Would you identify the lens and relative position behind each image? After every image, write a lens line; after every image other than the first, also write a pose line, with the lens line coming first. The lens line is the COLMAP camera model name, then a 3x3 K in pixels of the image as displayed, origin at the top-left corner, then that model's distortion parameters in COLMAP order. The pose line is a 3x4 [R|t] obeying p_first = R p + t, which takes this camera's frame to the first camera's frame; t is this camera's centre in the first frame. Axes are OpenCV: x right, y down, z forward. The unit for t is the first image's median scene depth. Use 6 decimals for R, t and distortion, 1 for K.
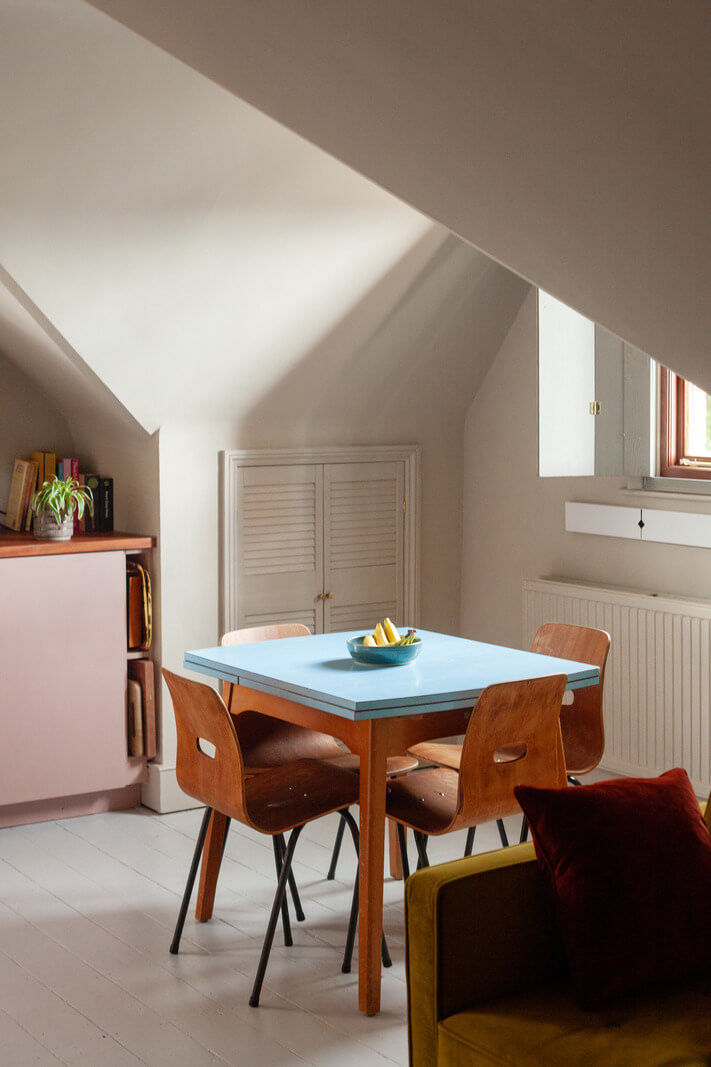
lens RADIAL K [[1849.1, 0, 415.3], [0, 1849.1, 417.0], [0, 0, 1]] dist [-0.001291, 0.066032]
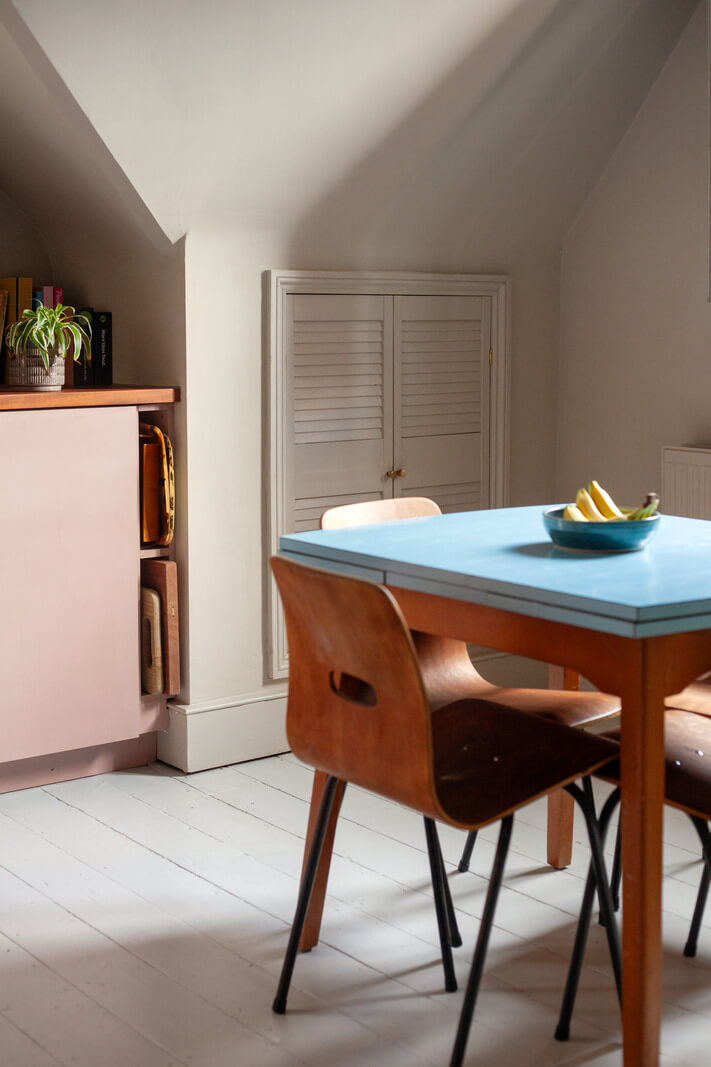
lens RADIAL K [[1723.4, 0, 392.4], [0, 1723.4, 335.8], [0, 0, 1]] dist [-0.040854, -0.030904]
pose [[0.997503, -0.001076, 0.070612, -0.105820], [0.002007, 0.999912, -0.013103, 0.054010], [-0.070592, 0.013212, 0.997418, 0.329900]]
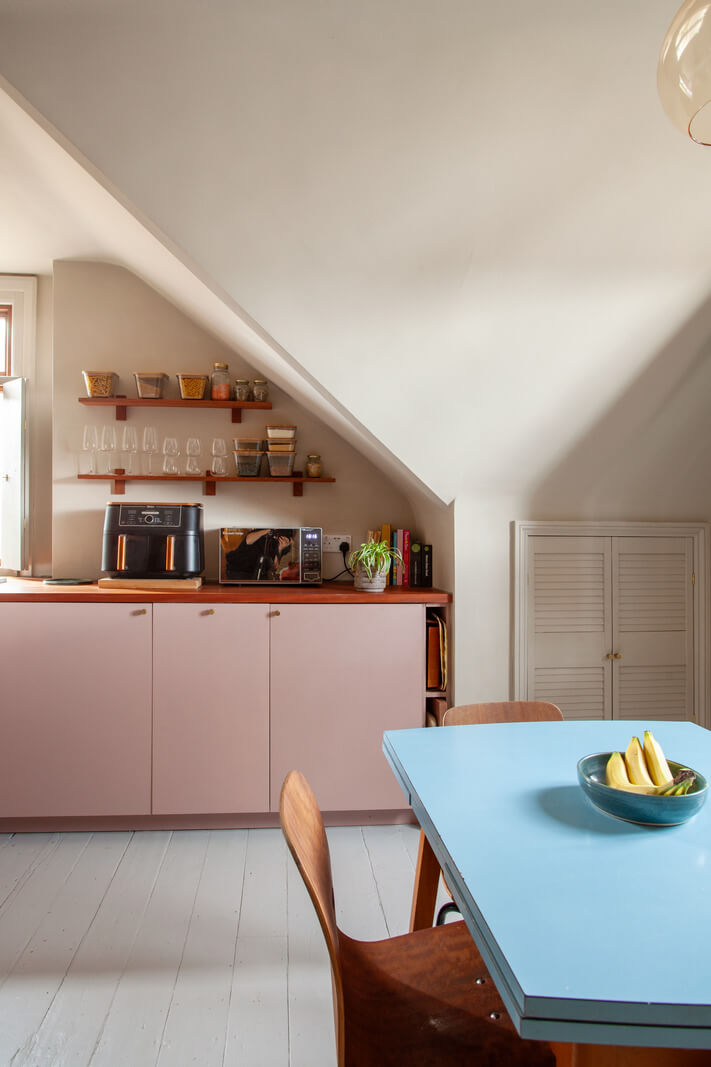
lens RADIAL K [[667.4, 0, 334.1], [0, 667.4, 509.0], [0, 0, 1]] dist [-0.040597, 0.000316]
pose [[0.868999, -0.006403, -0.494773, 0.002213], [-0.024015, 0.998192, -0.055096, 0.037012], [0.494231, 0.059760, 0.867274, 0.601928]]
